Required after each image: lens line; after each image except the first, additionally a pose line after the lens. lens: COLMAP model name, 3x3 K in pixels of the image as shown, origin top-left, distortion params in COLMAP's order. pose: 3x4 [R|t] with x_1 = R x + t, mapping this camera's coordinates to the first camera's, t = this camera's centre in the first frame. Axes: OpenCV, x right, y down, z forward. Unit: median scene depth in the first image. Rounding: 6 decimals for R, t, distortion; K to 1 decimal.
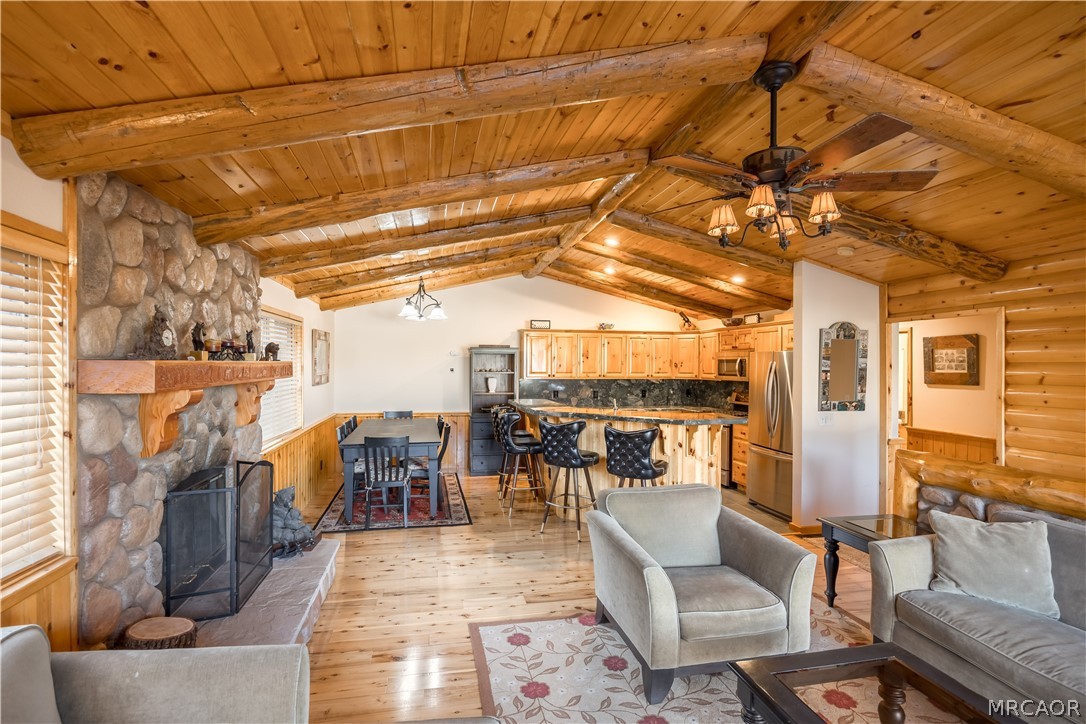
lens RADIAL K [[515.4, 0, 524.4], [0, 515.4, 360.1], [0, 0, 1]] dist [-0.001884, -0.000074]
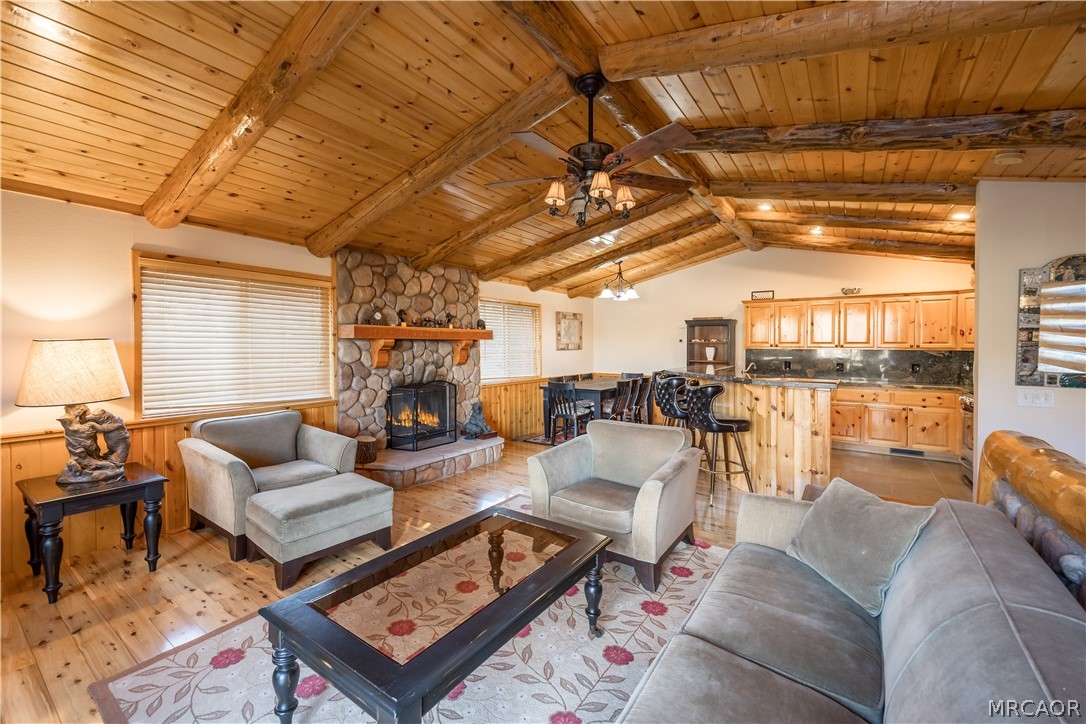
lens RADIAL K [[451.5, 0, 511.8], [0, 451.5, 352.2], [0, 0, 1]] dist [0.013948, -0.000122]
pose [[0.673943, 0.012531, -0.738677, 0.569881], [0.002905, 0.999803, 0.019612, 0.038444], [0.738778, -0.015363, 0.673774, 0.048446]]
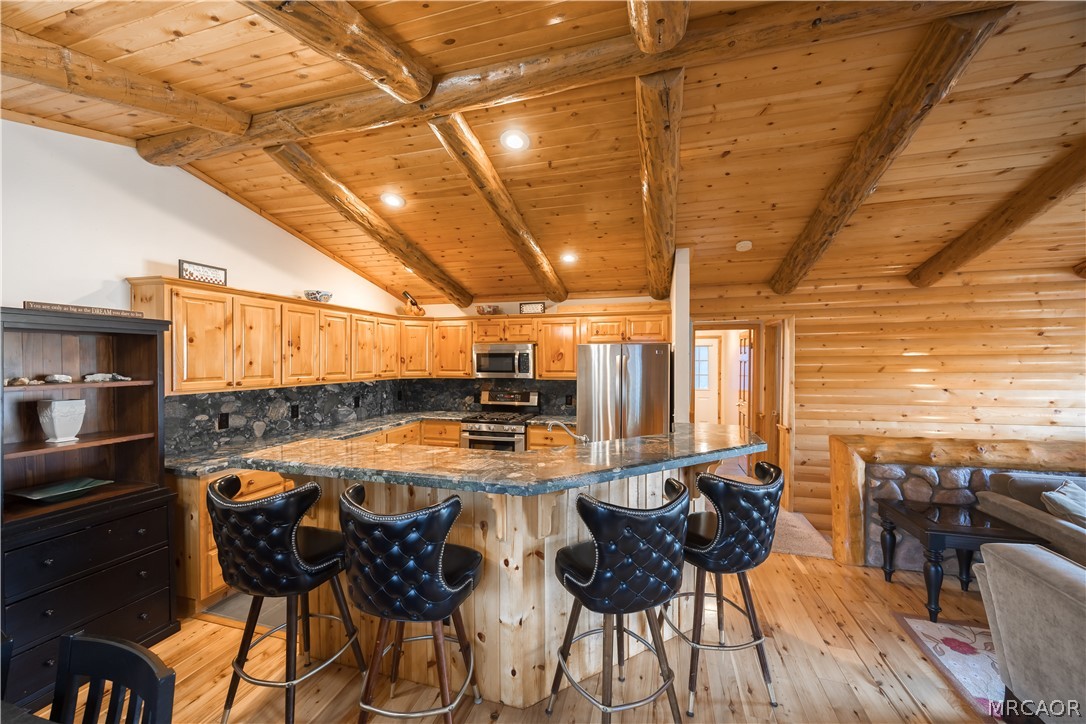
lens RADIAL K [[414.3, 0, 543.0], [0, 414.3, 362.0], [0, 0, 1]] dist [0.000967, 0.000006]
pose [[0.451193, -0.009849, 0.892372, -0.257632], [-0.002781, 0.999919, 0.012442, 0.006250], [-0.892422, -0.008096, 0.451129, 0.893992]]
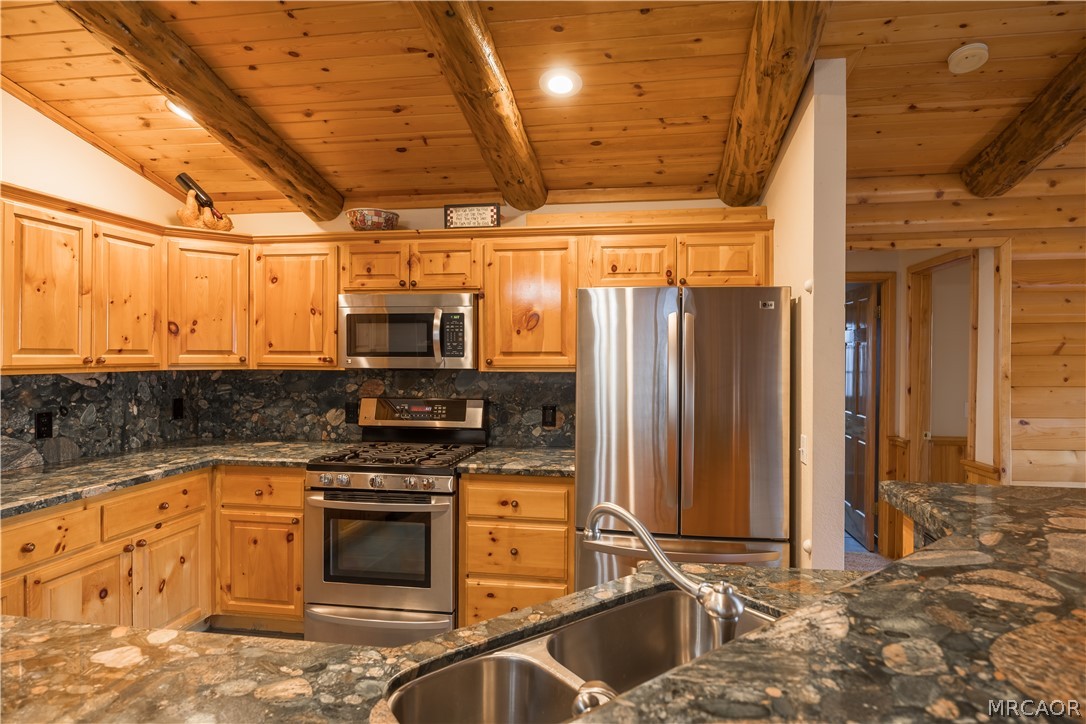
lens RADIAL K [[581.3, 0, 561.7], [0, 581.3, 356.8], [0, 0, 1]] dist [-0.005800, -0.000954]
pose [[0.329332, -0.005824, 0.944196, 0.038855], [-0.007636, 0.999932, 0.008831, 0.037127], [-0.944183, -0.010118, 0.329265, 1.056994]]
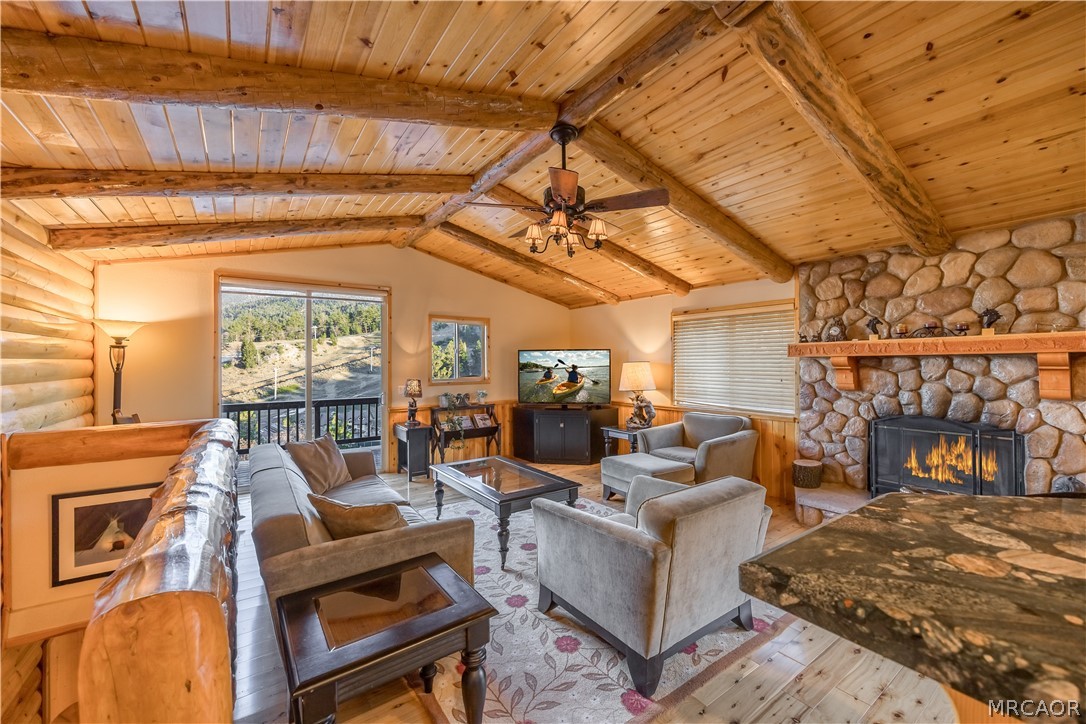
lens RADIAL K [[425.6, 0, 540.6], [0, 425.6, 359.5], [0, 0, 1]] dist [-0.000288, 0.000054]
pose [[-0.909820, -0.001706, -0.414999, 0.499487], [0.005783, 0.999842, -0.016786, 0.043566], [0.414962, -0.017672, -0.909667, 0.987918]]
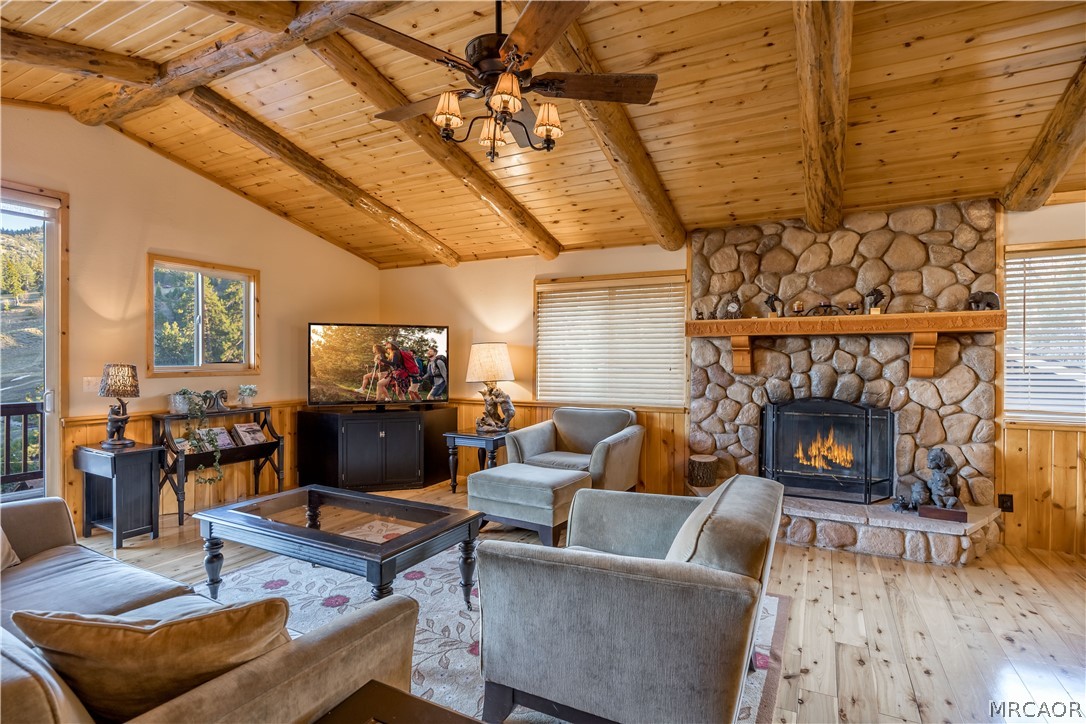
lens RADIAL K [[535.4, 0, 543.0], [0, 535.4, 362.0], [0, 0, 1]] dist [-0.008945, -0.000325]
pose [[-0.622998, -0.000822, -0.782223, 0.562570], [0.000353, 0.999999, -0.001332, 0.071843], [0.782223, -0.001106, -0.622997, 0.799330]]
